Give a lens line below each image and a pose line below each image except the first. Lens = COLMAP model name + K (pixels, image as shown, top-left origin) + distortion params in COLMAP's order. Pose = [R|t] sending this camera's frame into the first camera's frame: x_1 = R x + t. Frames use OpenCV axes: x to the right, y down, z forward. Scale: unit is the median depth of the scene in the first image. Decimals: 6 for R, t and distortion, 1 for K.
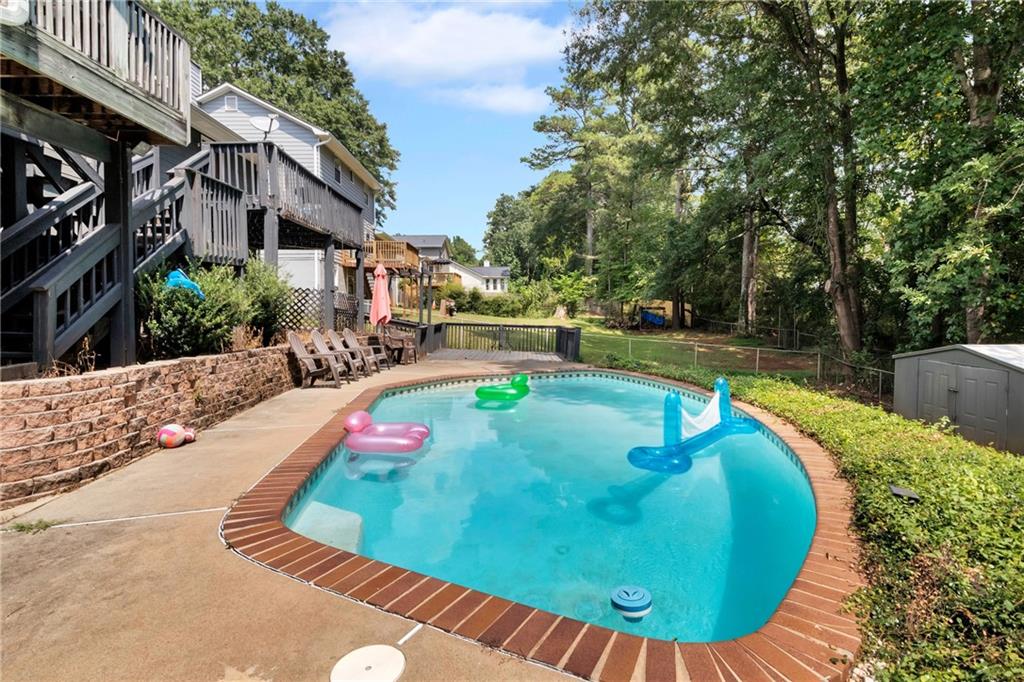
lens RADIAL K [[532.9, 0, 525.2], [0, 532.9, 334.3], [0, 0, 1]] dist [-0.003035, -0.000086]
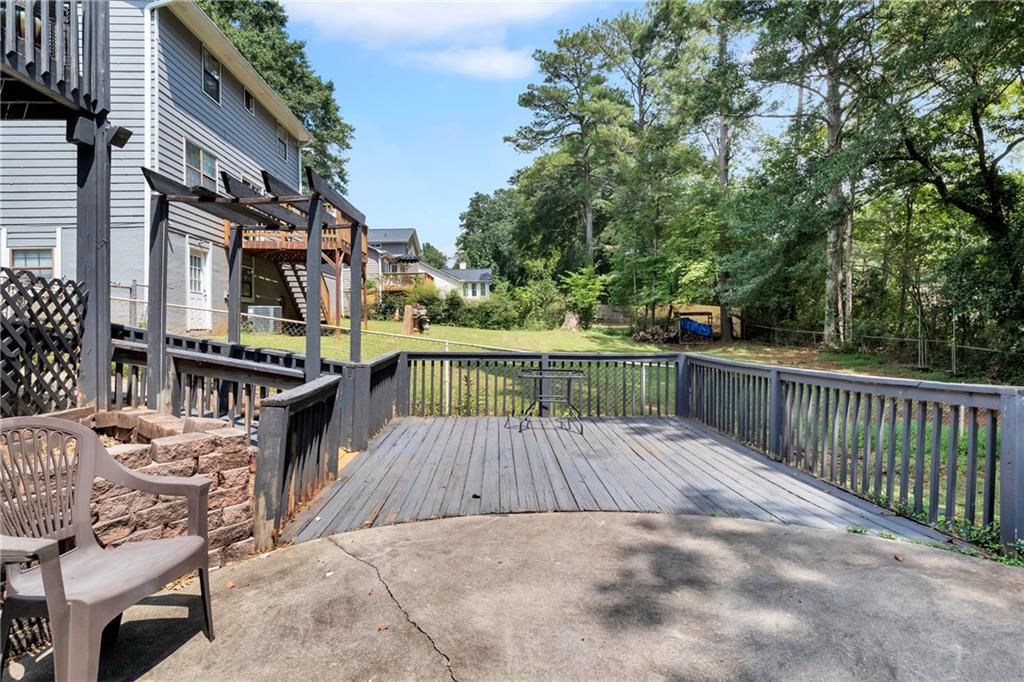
lens RADIAL K [[524.6, 0, 545.3], [0, 524.6, 323.7], [0, 0, 1]] dist [-0.005281, -0.000586]
pose [[0.995421, -0.019338, 0.093611, -0.031605], [0.022835, 0.999075, -0.036436, -0.010516], [-0.092820, 0.038407, 0.994942, 0.230469]]
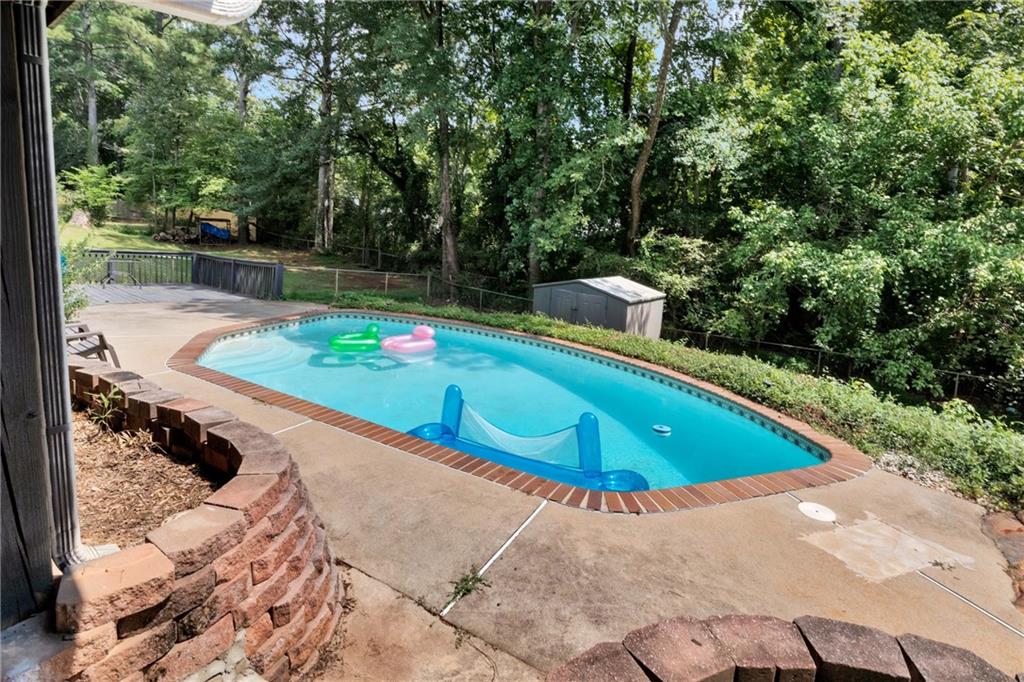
lens RADIAL K [[535.9, 0, 519.8], [0, 535.9, 293.1], [0, 0, 1]] dist [-0.003891, -0.000867]
pose [[0.642650, -0.053490, 0.764290, -0.099071], [-0.023285, 0.995735, 0.089267, -0.015234], [-0.765806, -0.075164, 0.638664, 0.022851]]
